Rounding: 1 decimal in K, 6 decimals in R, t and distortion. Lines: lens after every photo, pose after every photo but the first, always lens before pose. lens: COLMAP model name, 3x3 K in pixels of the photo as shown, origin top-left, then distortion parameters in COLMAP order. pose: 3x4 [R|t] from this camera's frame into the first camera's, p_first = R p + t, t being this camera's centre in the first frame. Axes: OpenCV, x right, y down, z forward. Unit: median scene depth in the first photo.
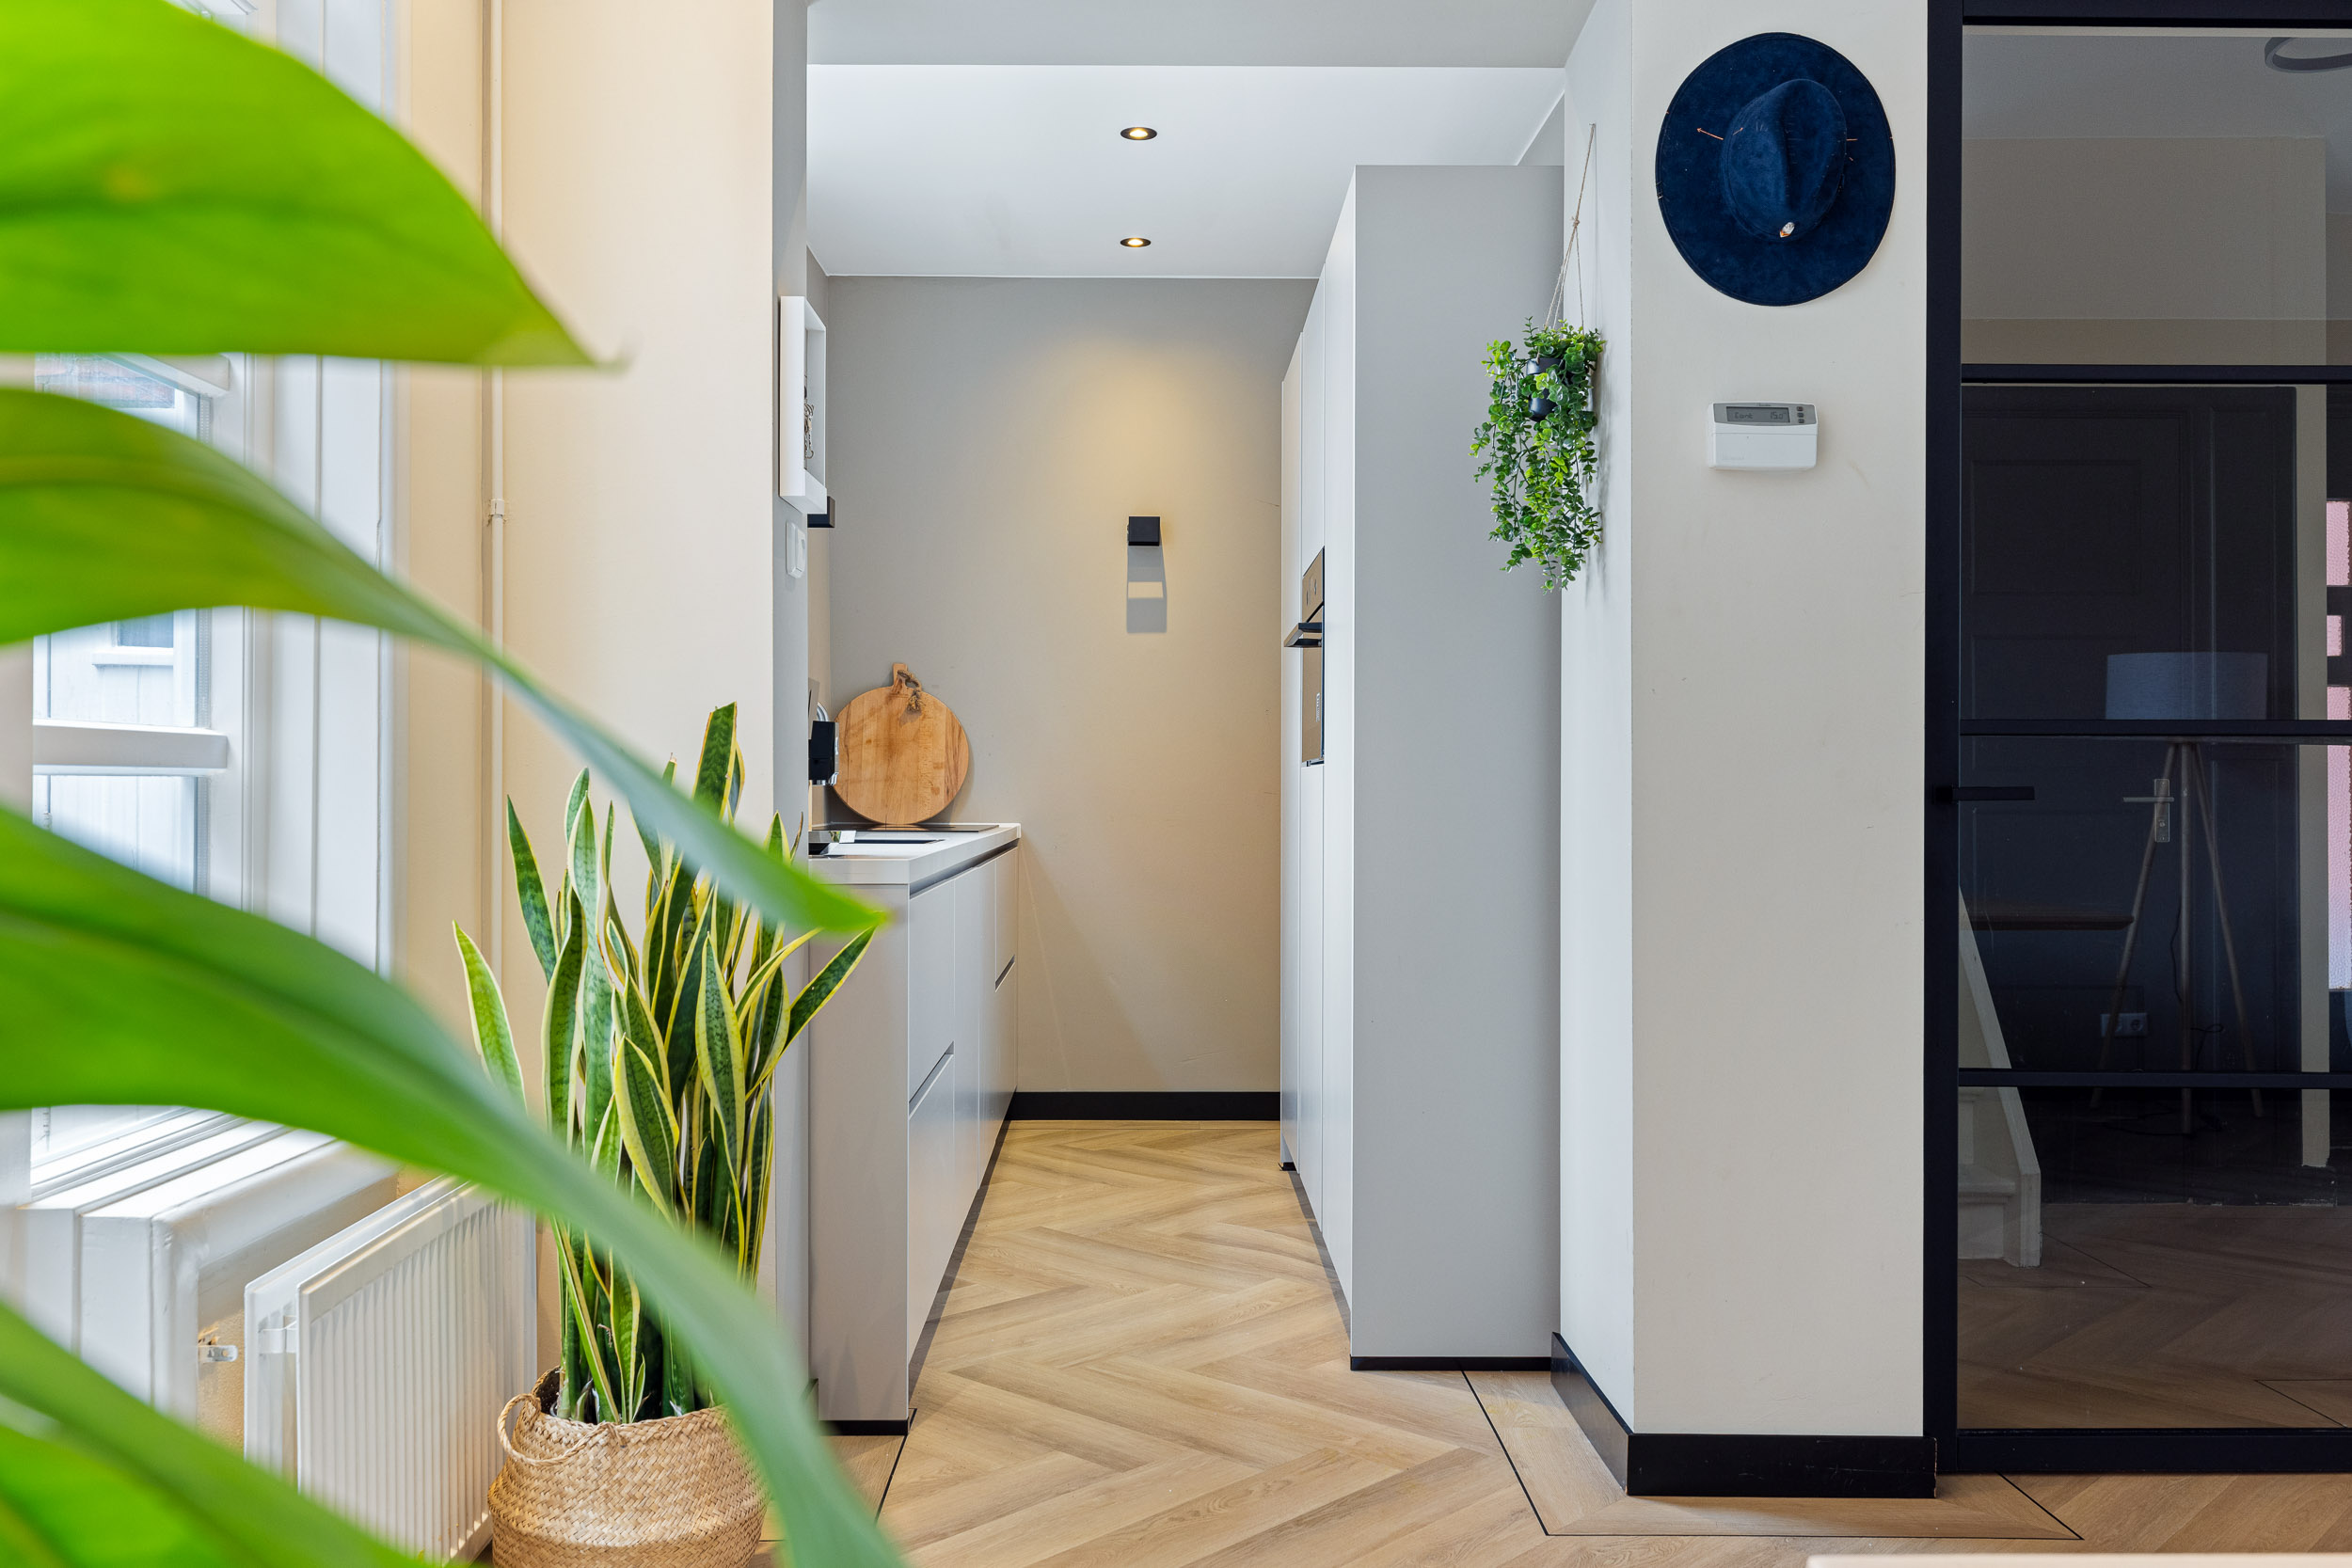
lens RADIAL K [[1950.1, 0, 1163.8], [0, 1950.1, 783.9], [0, 0, 1]] dist [0.003298, -0.000038]
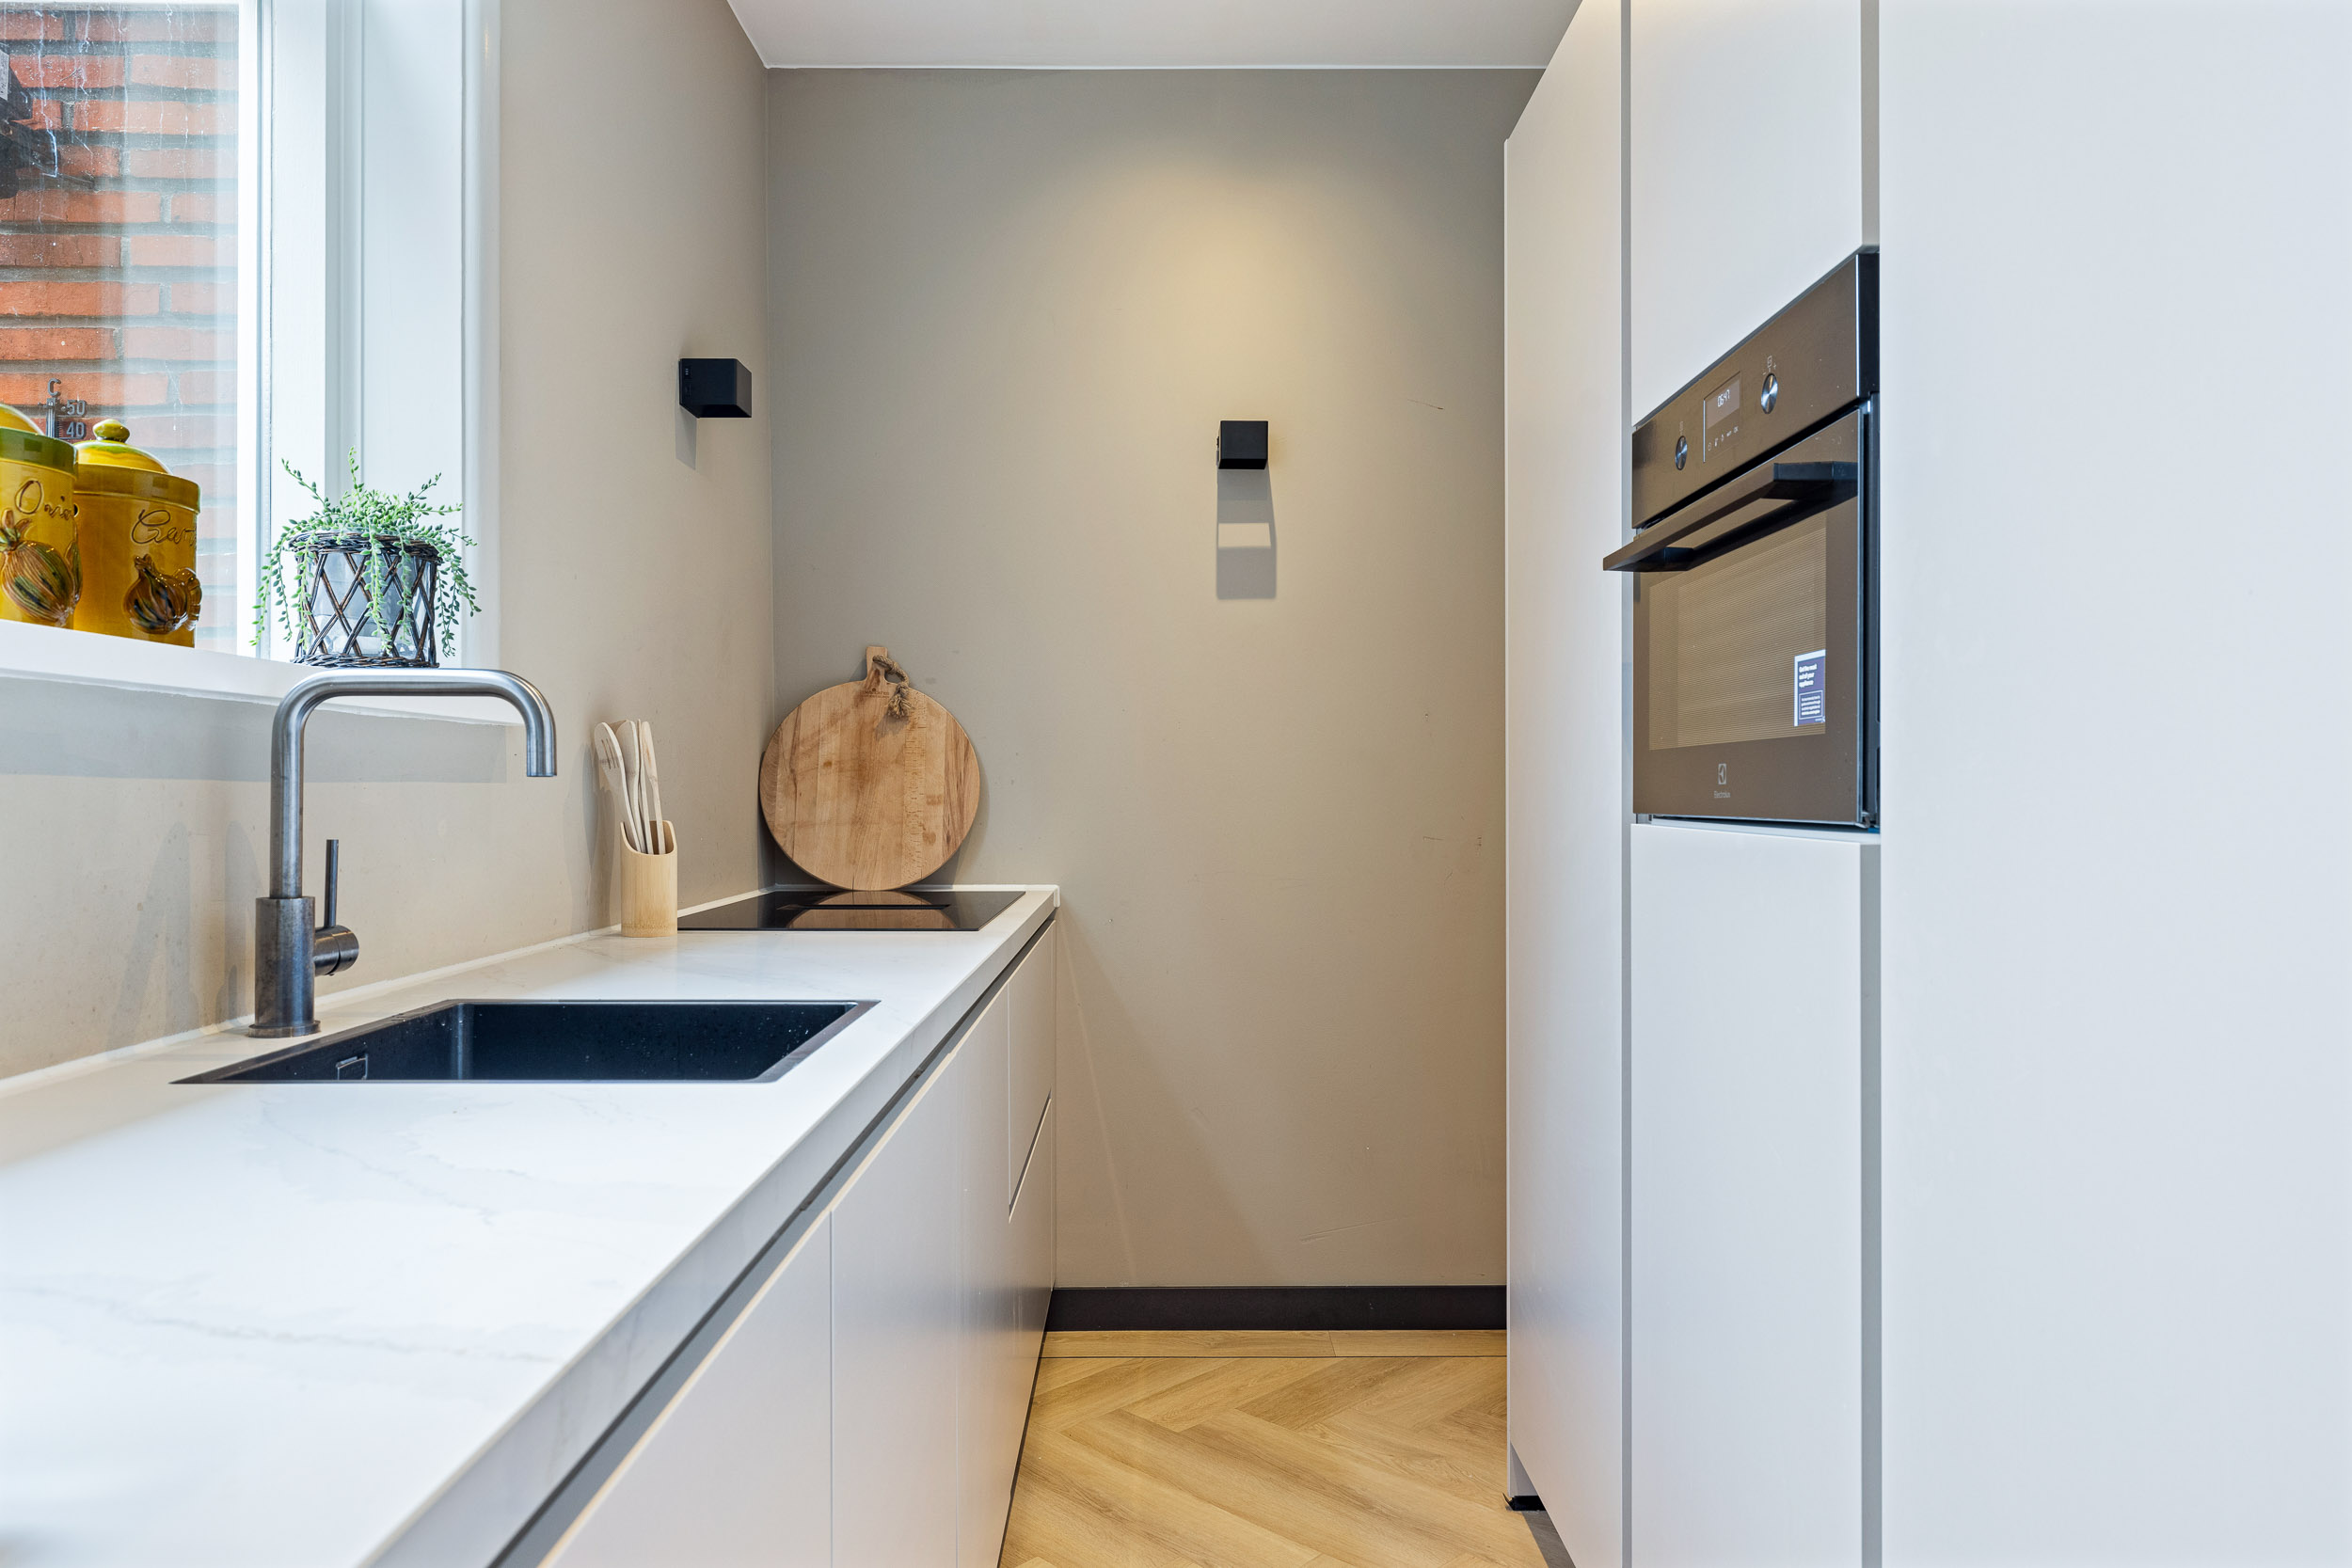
lens RADIAL K [[1491.6, 0, 1192.1], [0, 1491.6, 779.0], [0, 0, 1]] dist [-0.003446, 0.000416]
pose [[0.999956, -0.005676, 0.007430, -0.031908], [0.005701, 0.999978, -0.003397, -0.014152], [-0.007410, 0.003439, 0.999967, 0.492422]]
